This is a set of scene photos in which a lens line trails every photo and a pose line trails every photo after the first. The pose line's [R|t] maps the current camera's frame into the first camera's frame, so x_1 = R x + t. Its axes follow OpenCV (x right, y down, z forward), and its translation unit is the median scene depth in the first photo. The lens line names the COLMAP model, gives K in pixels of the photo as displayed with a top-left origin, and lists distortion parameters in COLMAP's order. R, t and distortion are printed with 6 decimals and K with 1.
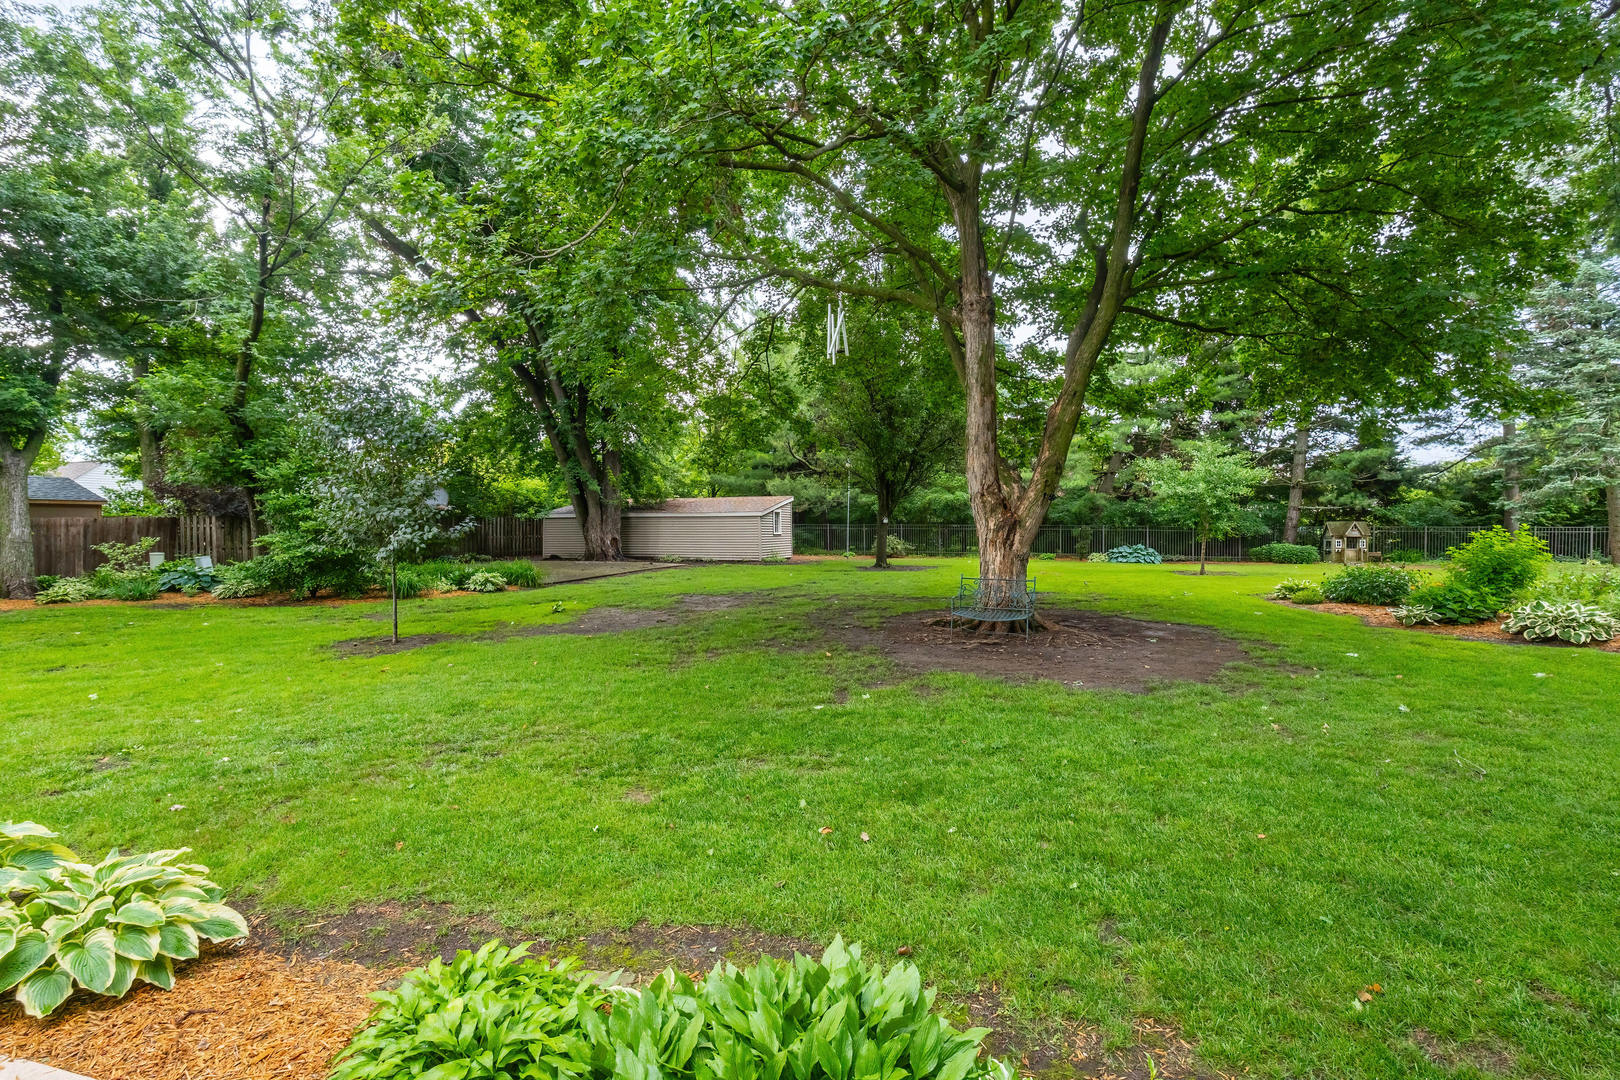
lens RADIAL K [[739.7, 0, 811.7], [0, 739.7, 536.5], [0, 0, 1]] dist [-0.002054, 0.001074]
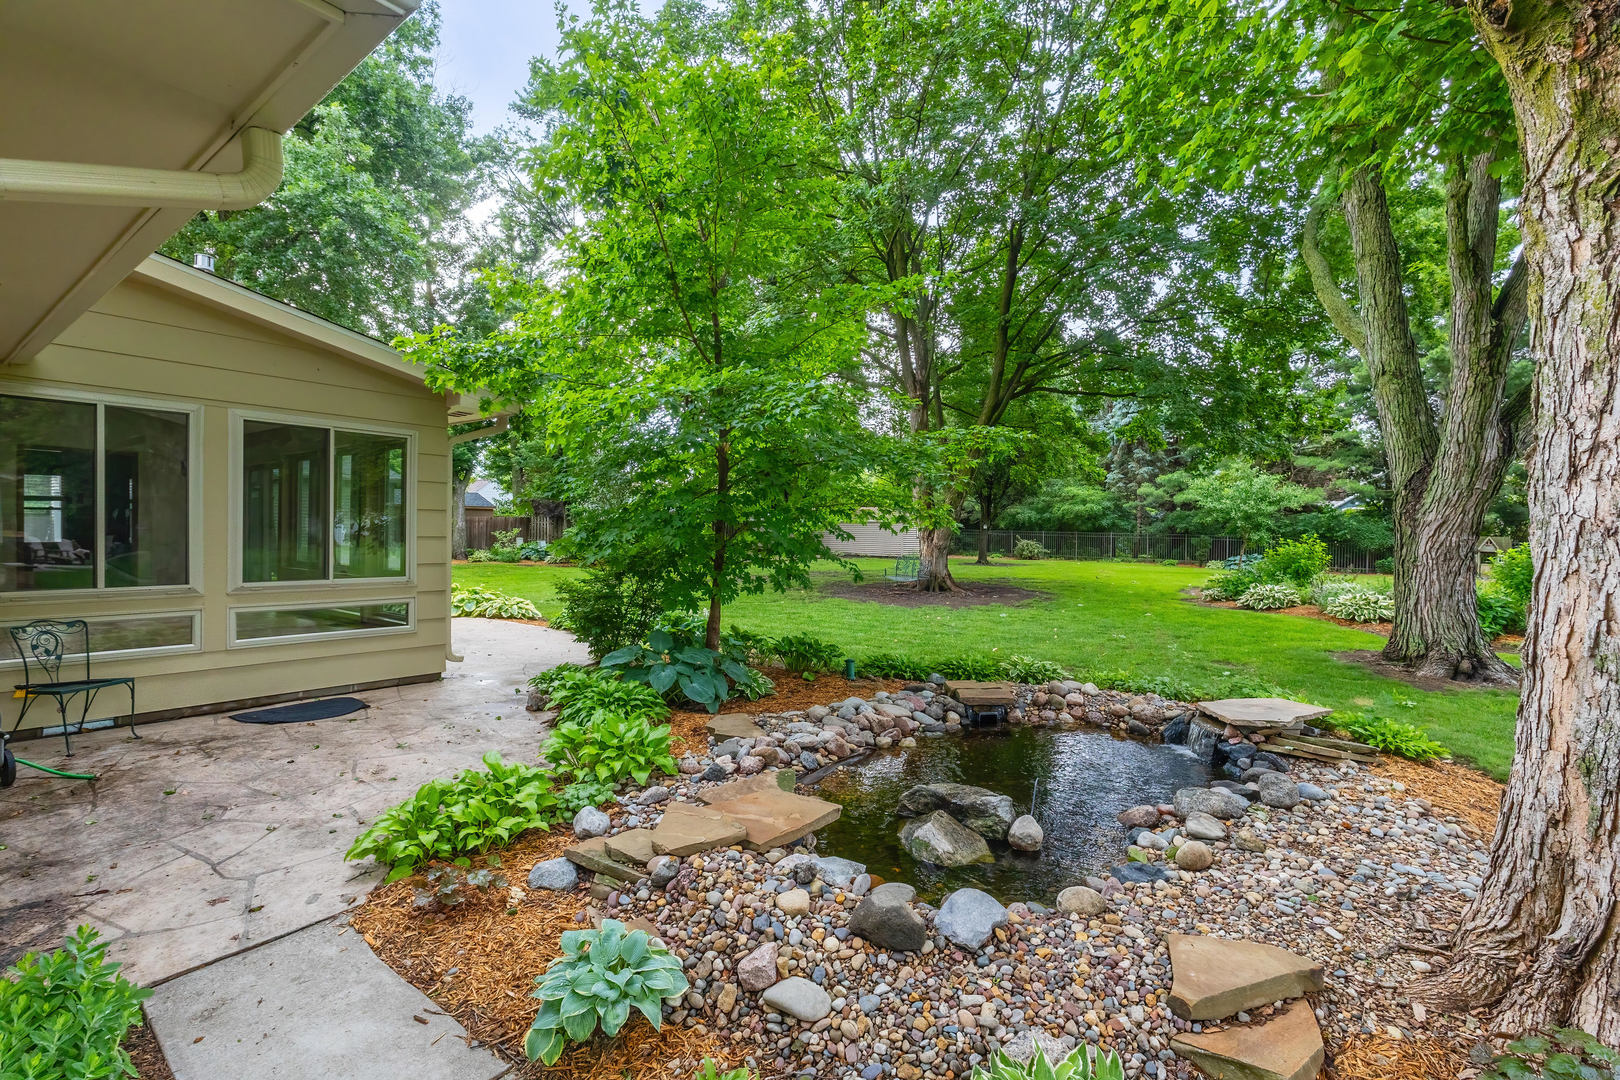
lens RADIAL K [[739.7, 0, 811.7], [0, 739.7, 536.5], [0, 0, 1]] dist [-0.002054, 0.001074]
pose [[0.940803, 0.021408, -0.338277, 0.248864], [-0.024263, 0.999697, -0.004214, 0.007604], [0.338084, 0.012172, 0.941037, -0.289718]]
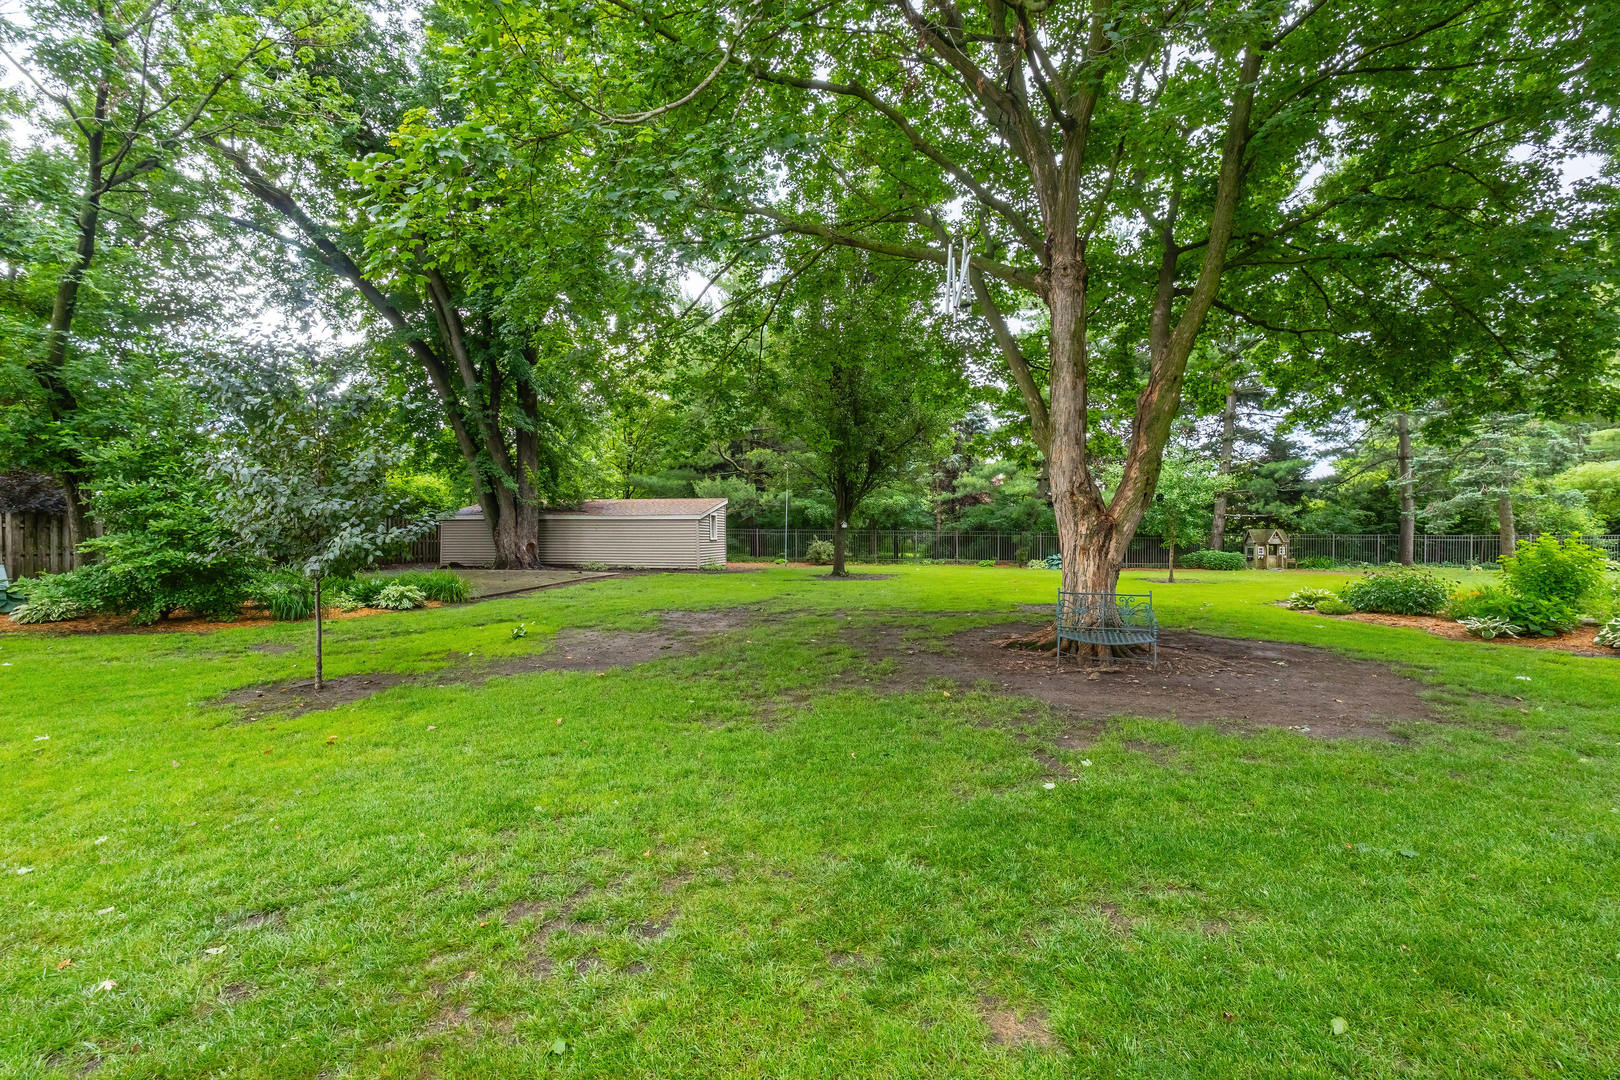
lens RADIAL K [[739.7, 0, 811.7], [0, 739.7, 536.5], [0, 0, 1]] dist [-0.002054, 0.001074]
pose [[0.987832, 0.004446, 0.155462, -0.083331], [-0.003210, 0.999961, -0.008201, 0.000340], [-0.155492, 0.007603, 0.987808, 0.089538]]
